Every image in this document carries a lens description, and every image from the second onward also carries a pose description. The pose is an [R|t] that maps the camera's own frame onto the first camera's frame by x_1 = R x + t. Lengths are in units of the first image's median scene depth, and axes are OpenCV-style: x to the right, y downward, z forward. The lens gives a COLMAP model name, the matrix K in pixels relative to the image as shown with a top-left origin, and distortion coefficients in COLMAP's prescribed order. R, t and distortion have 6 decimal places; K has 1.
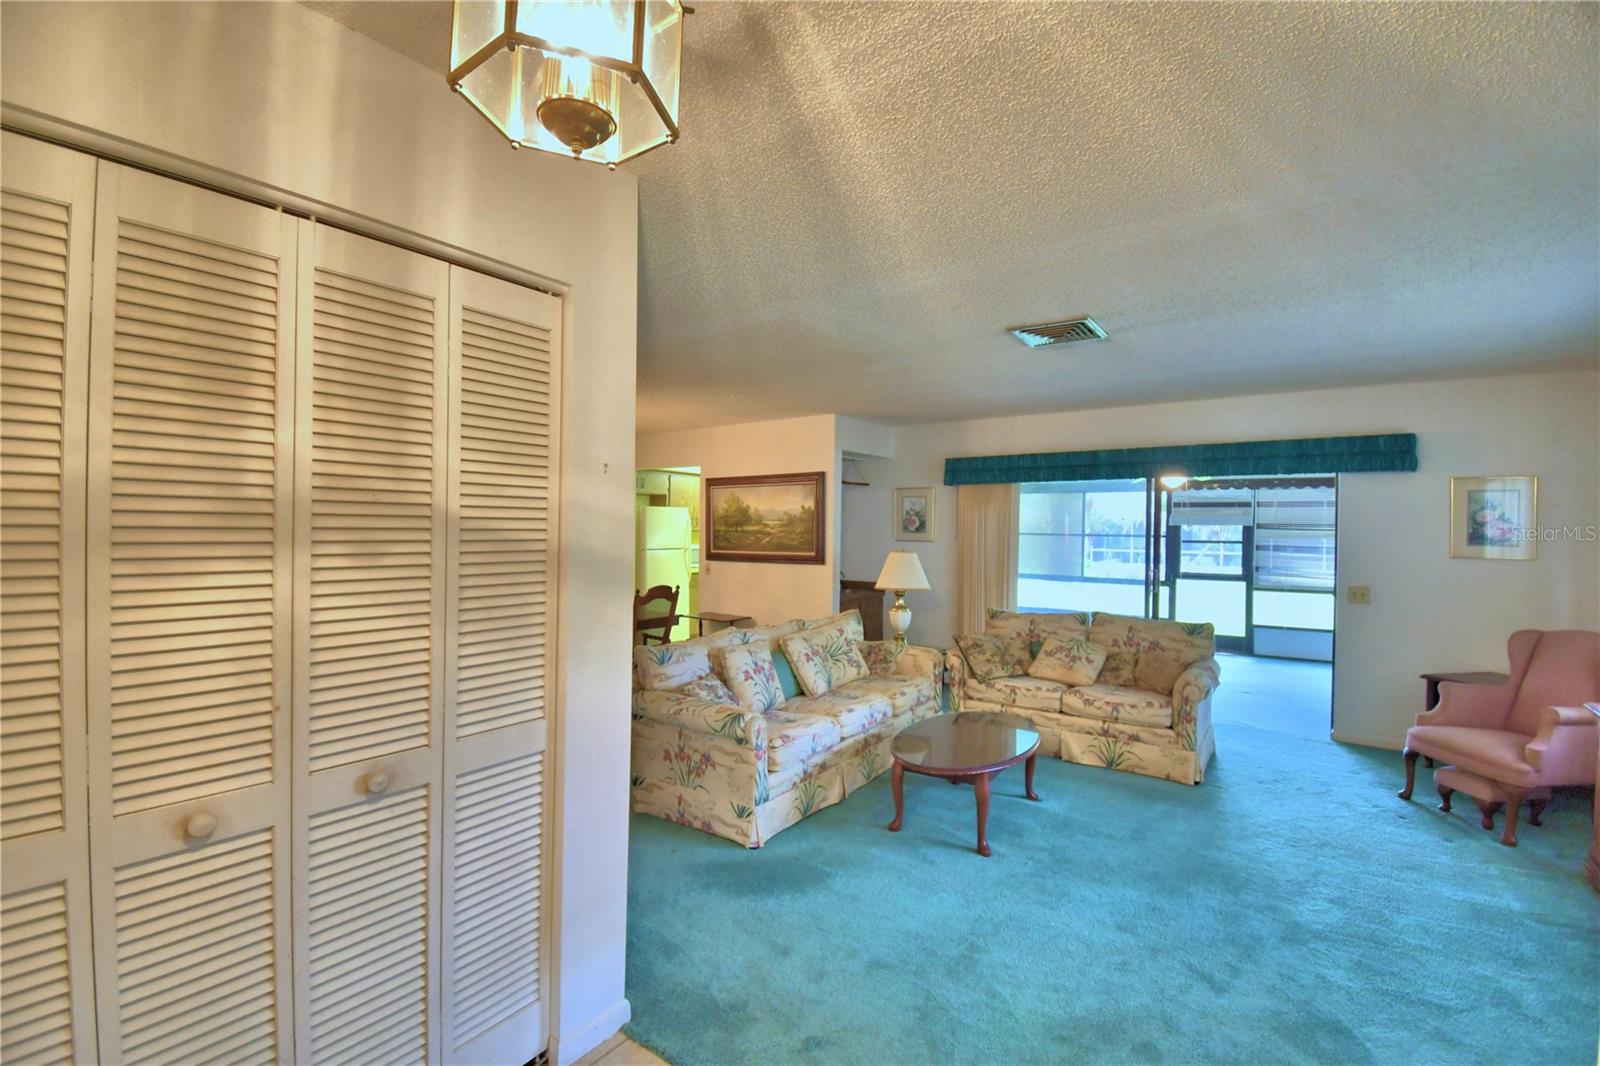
lens RADIAL K [[700.3, 0, 798.4], [0, 700.3, 533.5], [0, 0, 1]] dist [0.024019, -0.028994]
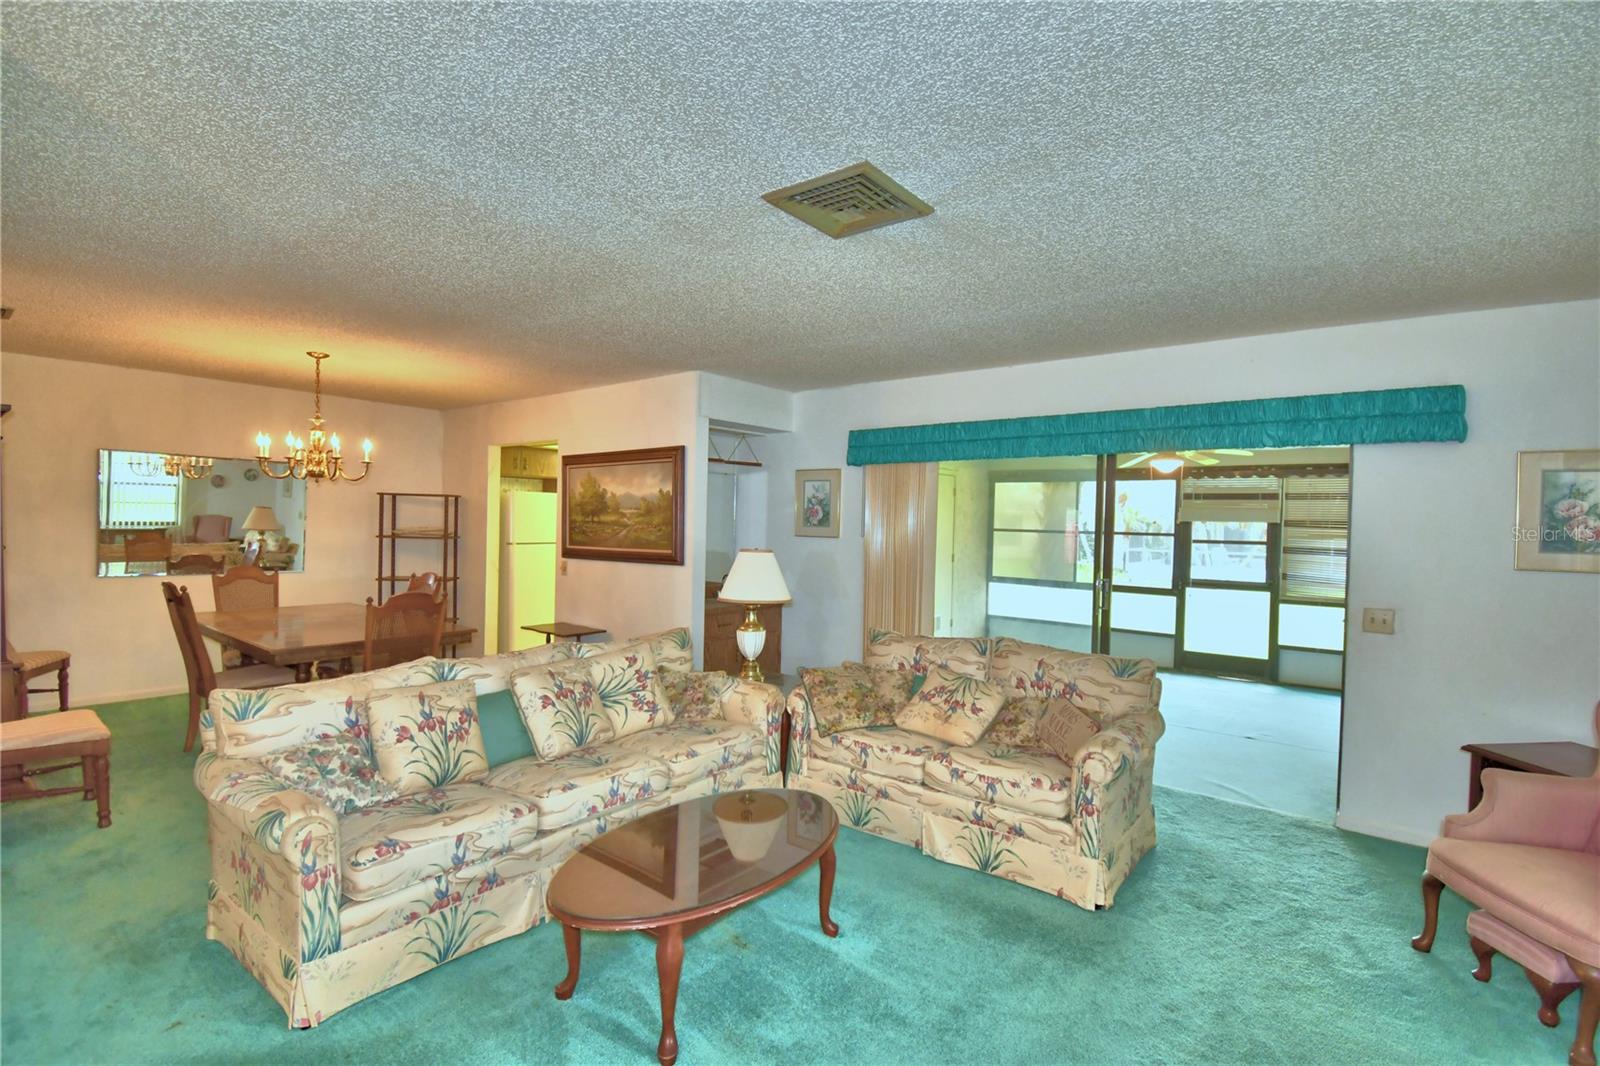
lens RADIAL K [[732.1, 0, 799.0], [0, 732.1, 534.9], [0, 0, 1]] dist [0.022387, -0.028201]
pose [[0.998741, 0.011030, -0.048929, 0.273904], [-0.010585, 0.999900, 0.009356, 0.001579], [0.049027, -0.008827, 0.998758, 0.261755]]
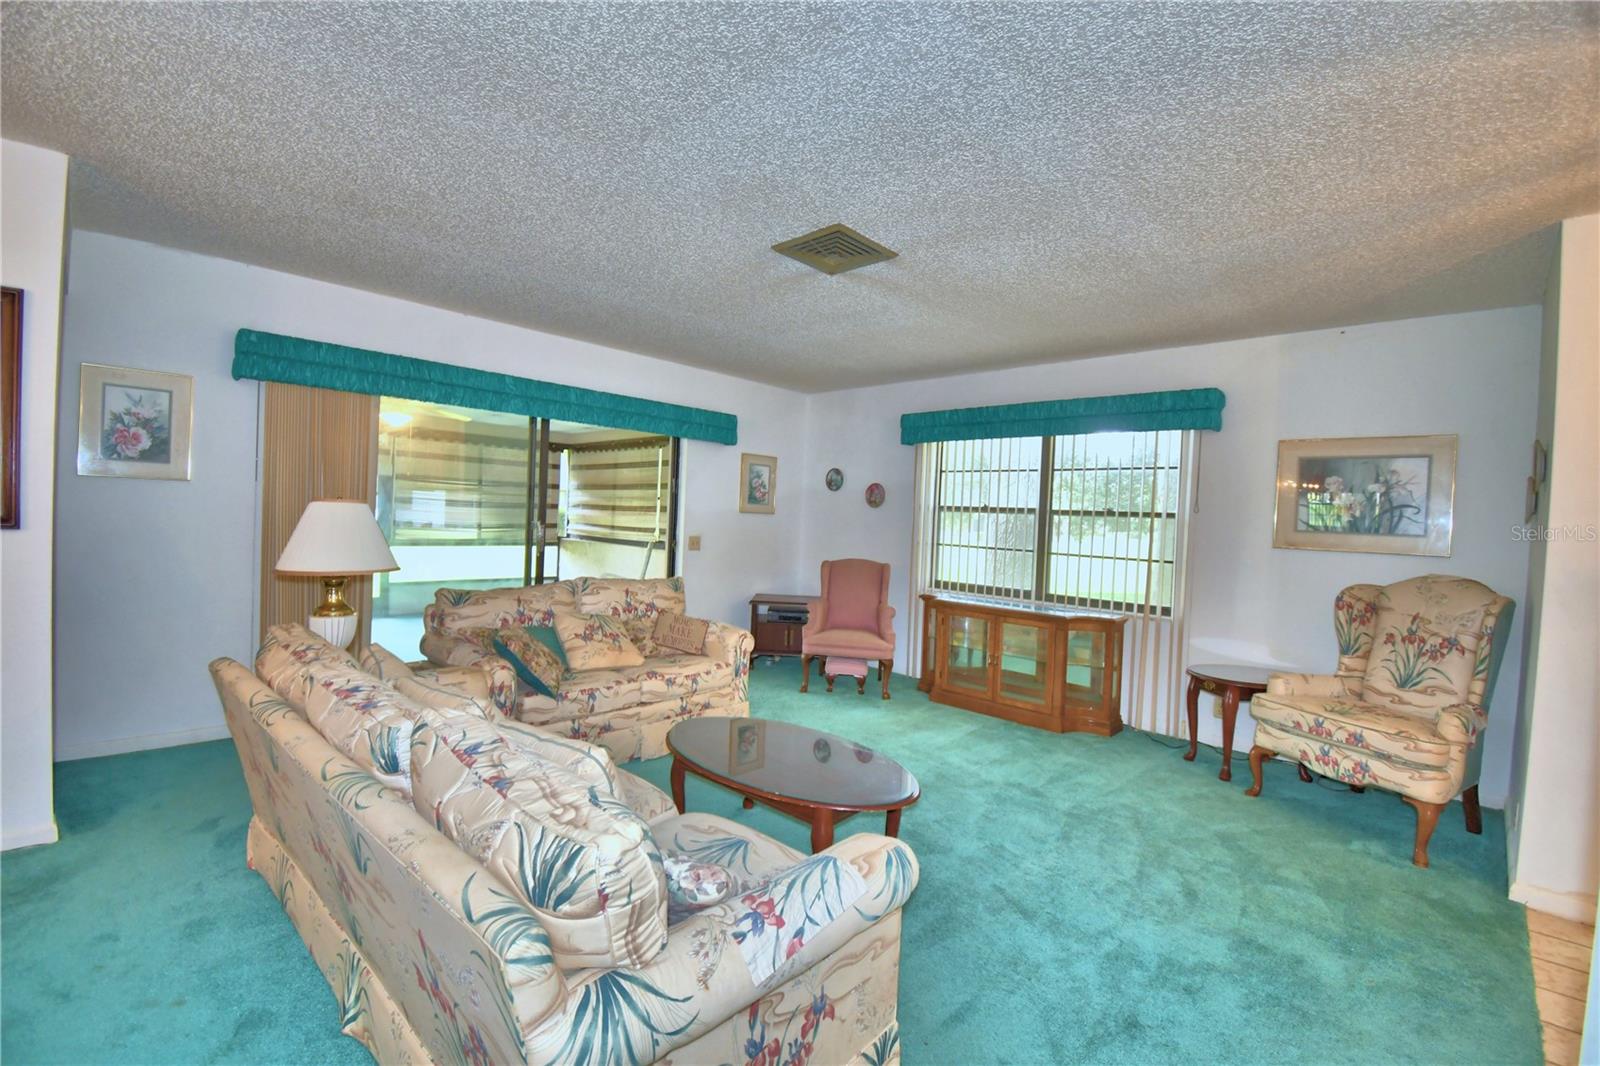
lens RADIAL K [[700.3, 0, 798.4], [0, 700.3, 533.5], [0, 0, 1]] dist [0.024019, -0.028994]
pose [[0.145811, -0.031718, 0.988804, -0.376580], [-0.036882, 0.998617, 0.037471, 0.021227], [-0.988625, -0.041932, 0.144439, 0.687729]]
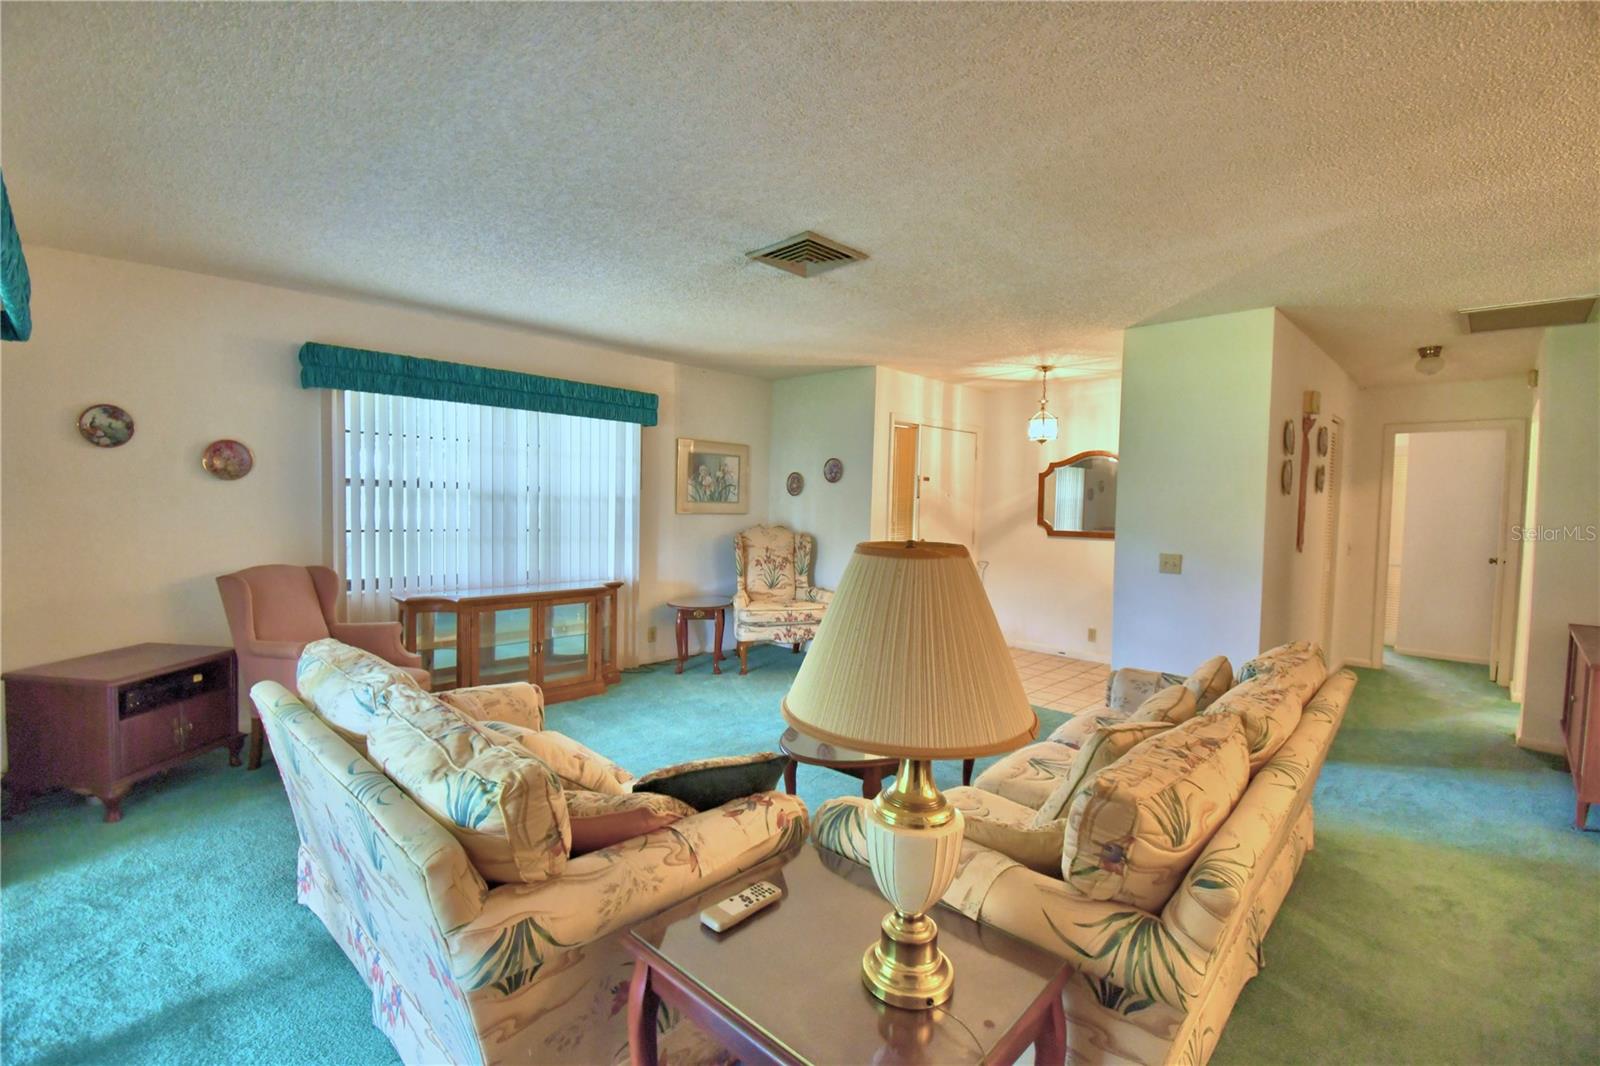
lens RADIAL K [[700.3, 0, 798.4], [0, 700.3, 533.5], [0, 0, 1]] dist [0.024019, -0.028994]
pose [[-0.990065, -0.039298, 0.135006, 0.195280], [-0.032723, 0.998184, 0.050583, 0.015166], [-0.136748, 0.045663, -0.989553, 1.439500]]
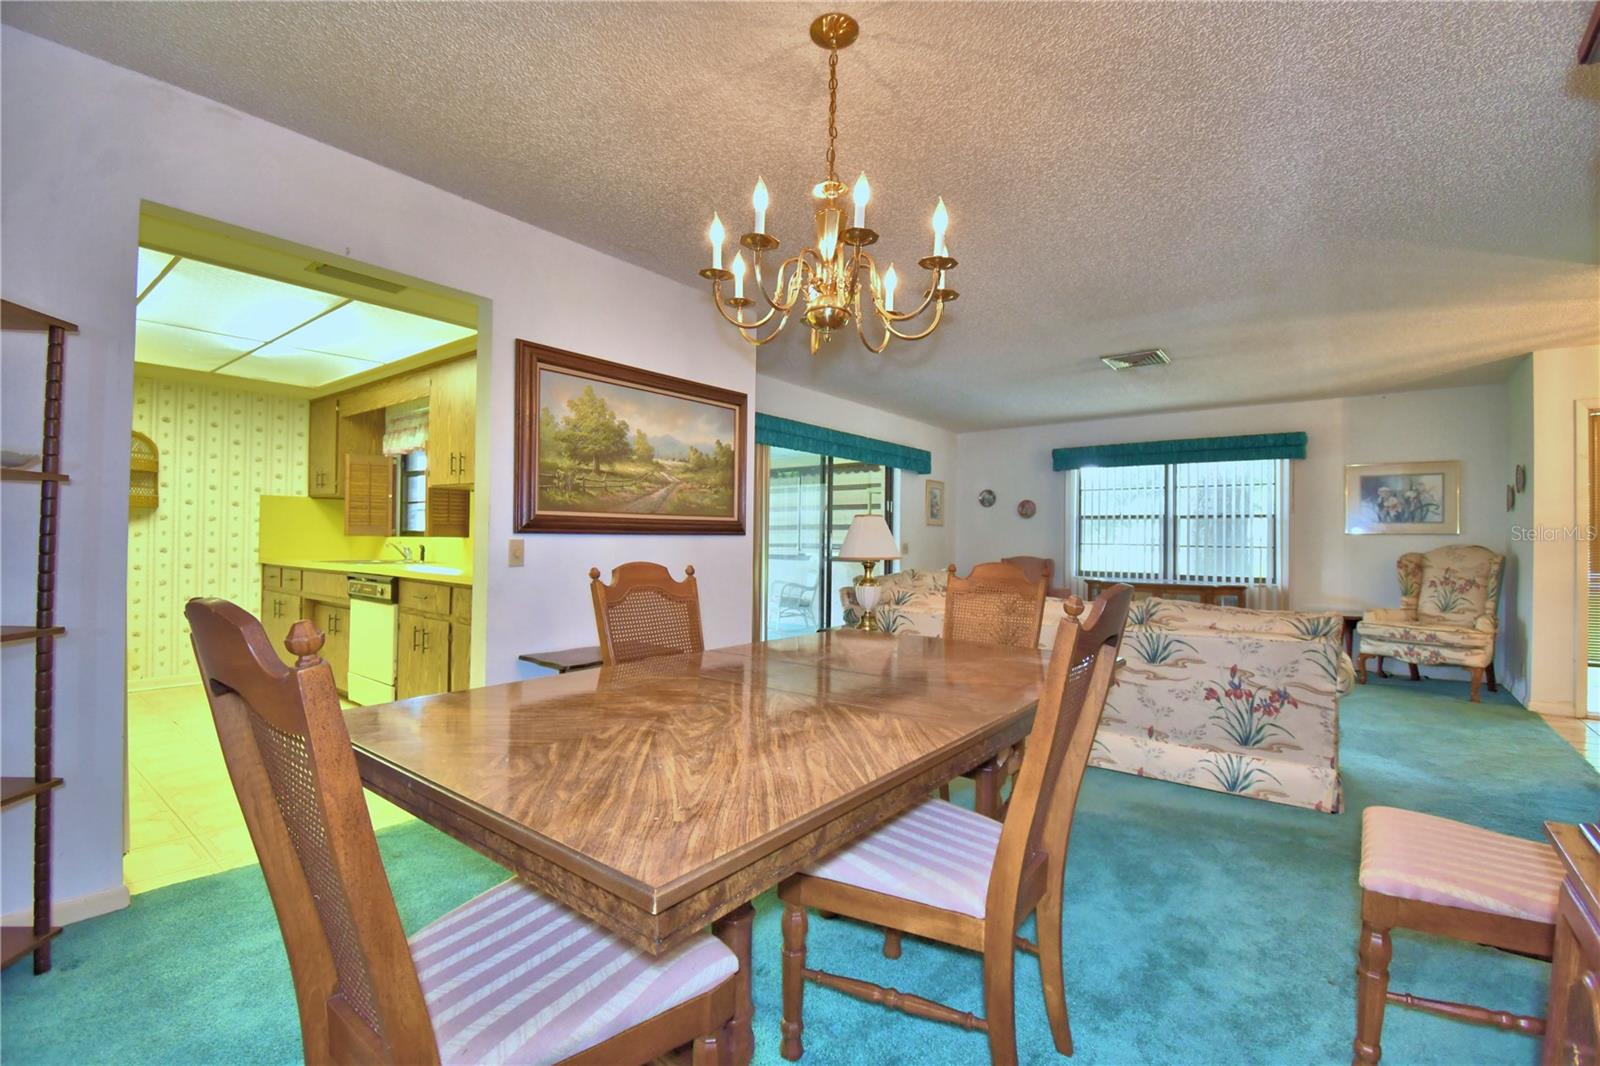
lens RADIAL K [[700.3, 0, 798.4], [0, 700.3, 533.5], [0, 0, 1]] dist [0.024019, -0.028994]
pose [[0.041062, -0.003191, 0.999152, -0.830449], [-0.007945, 0.999962, 0.003520, 0.053006], [-0.999125, -0.008083, 0.041035, 1.235209]]
